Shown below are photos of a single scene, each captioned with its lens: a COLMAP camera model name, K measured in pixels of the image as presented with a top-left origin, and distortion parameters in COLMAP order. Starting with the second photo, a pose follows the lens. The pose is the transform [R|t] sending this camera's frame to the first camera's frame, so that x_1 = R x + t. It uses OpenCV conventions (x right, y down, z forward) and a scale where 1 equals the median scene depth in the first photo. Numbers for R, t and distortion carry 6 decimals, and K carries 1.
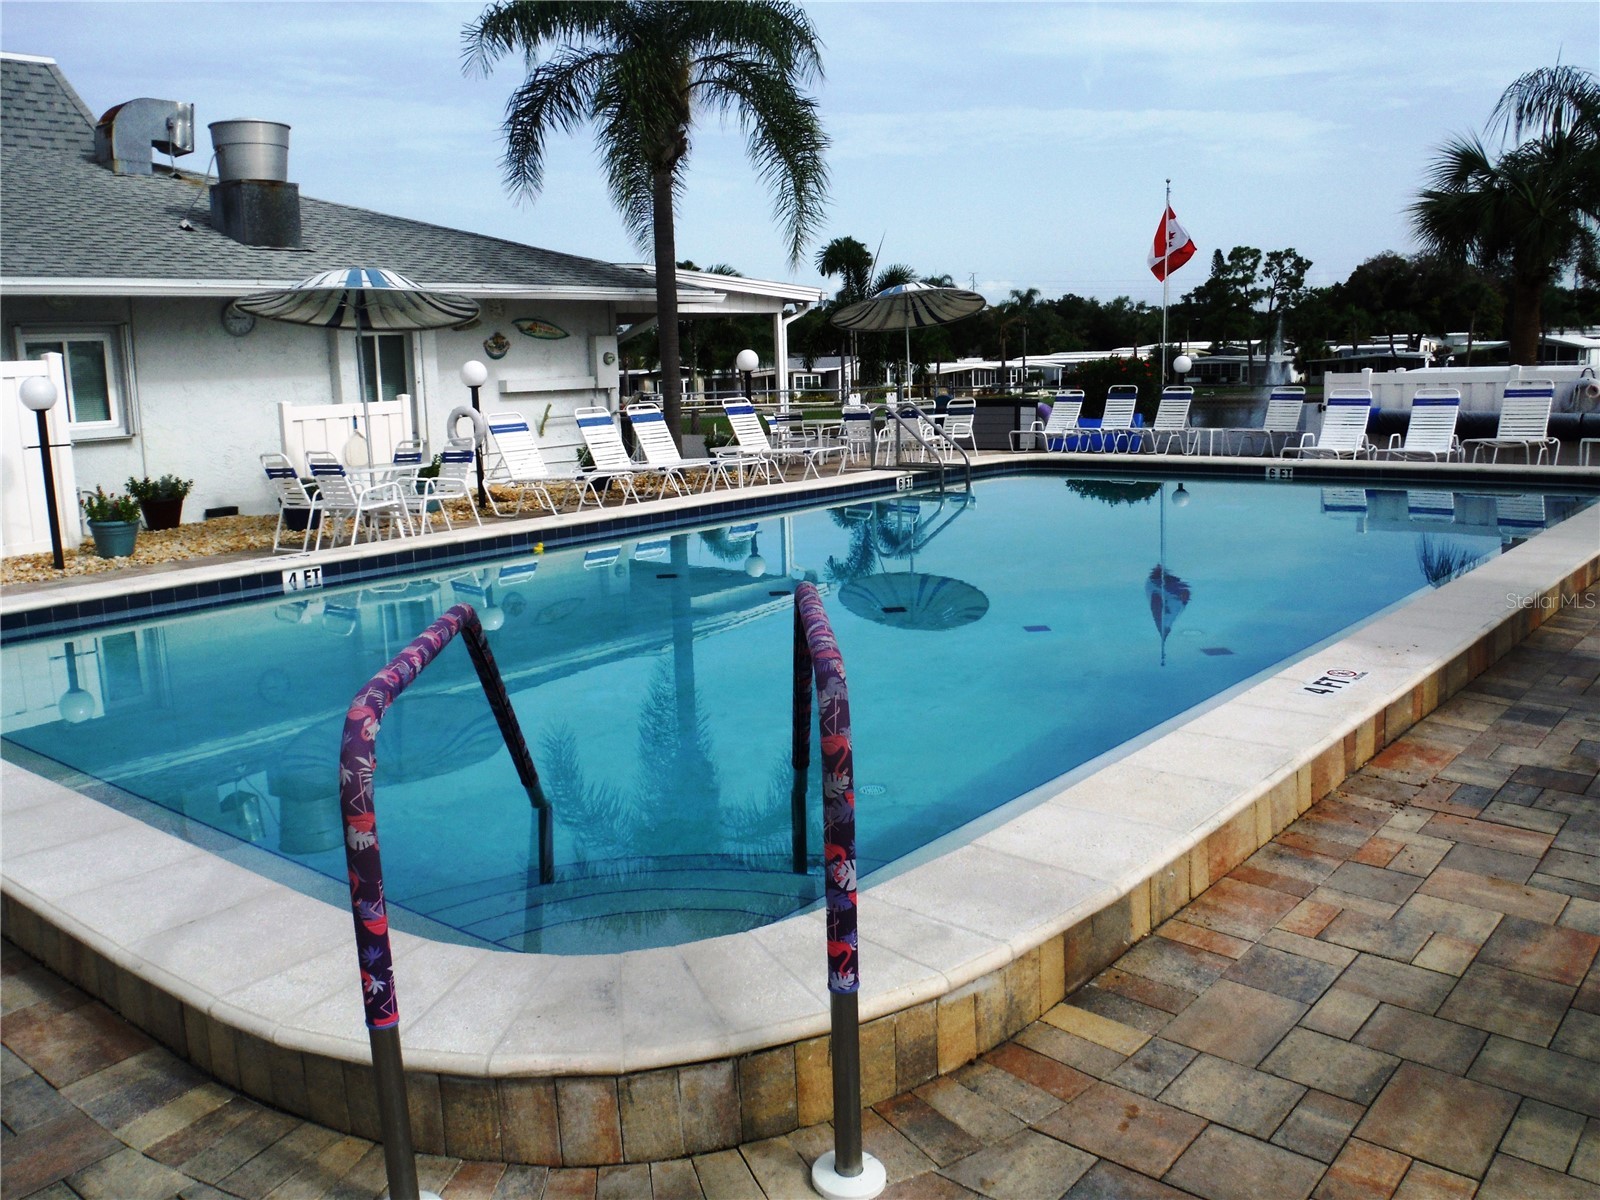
lens RADIAL K [[1320.2, 0, 794.4], [0, 1320.2, 595.9], [0, 0, 1]] dist [-0.065848, 0.003334]
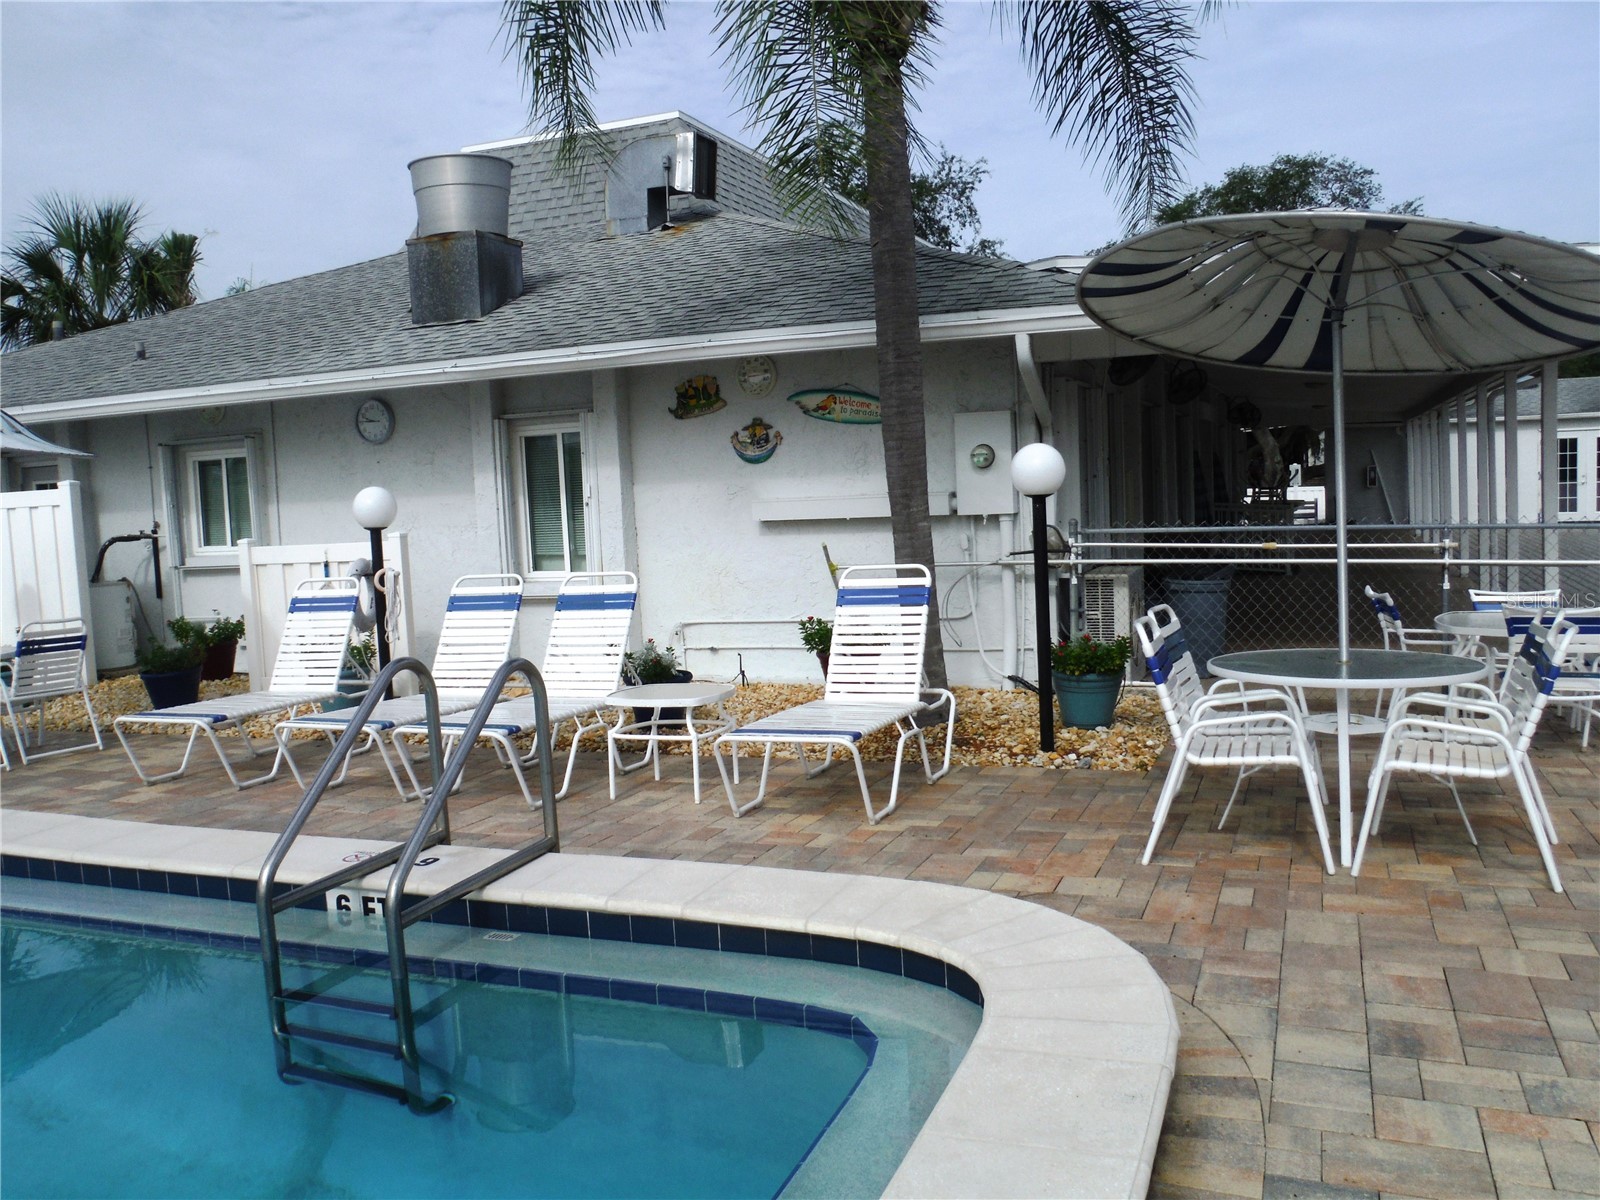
lens RADIAL K [[1320.2, 0, 798.7], [0, 1320.2, 597.2], [0, 0, 1]] dist [-0.065848, 0.003334]
pose [[0.320605, 0.107170, -0.941131, 0.220401], [-0.130500, 0.989101, 0.068176, -0.107841], [0.938180, 0.100960, 0.331097, 0.545798]]
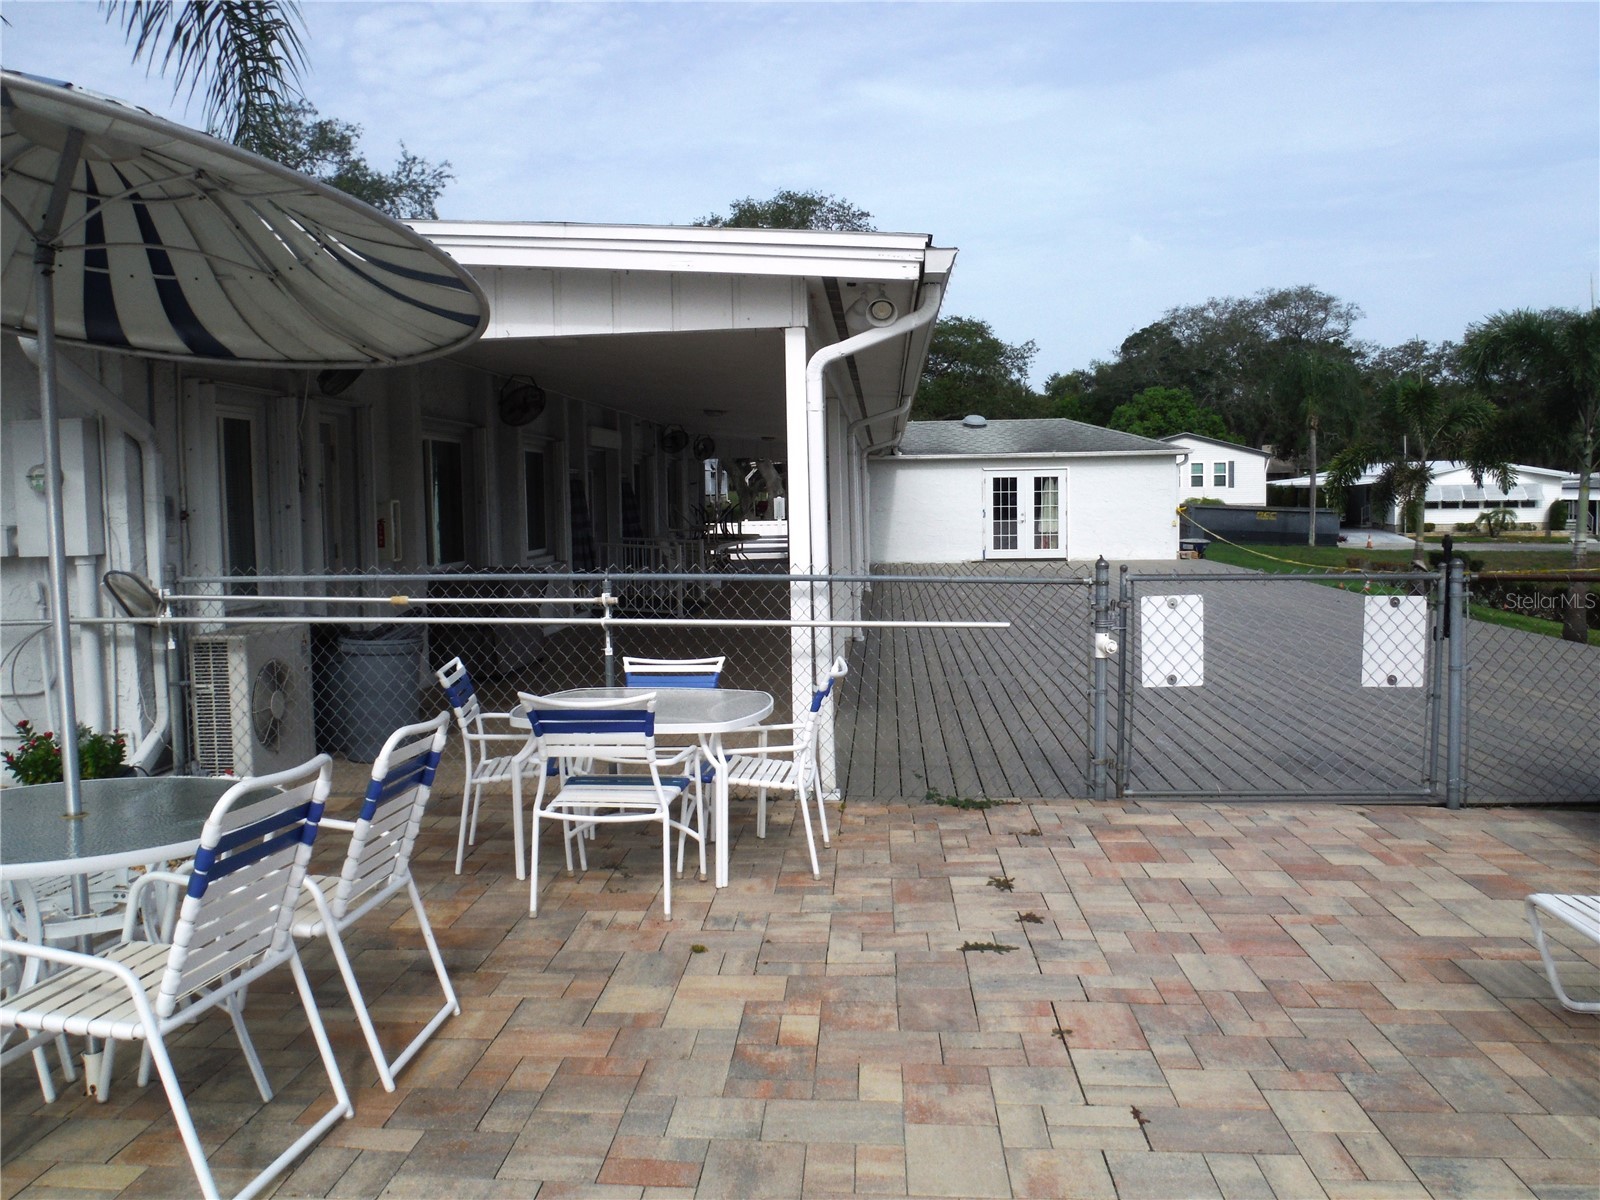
lens RADIAL K [[1320.2, 0, 801.6], [0, 1320.2, 598.1], [0, 0, 1]] dist [-0.065848, 0.003334]
pose [[0.599312, 0.090364, -0.795399, 0.216131], [-0.141733, 0.989889, 0.005667, -0.112677], [0.787868, 0.109338, 0.606060, 0.576924]]
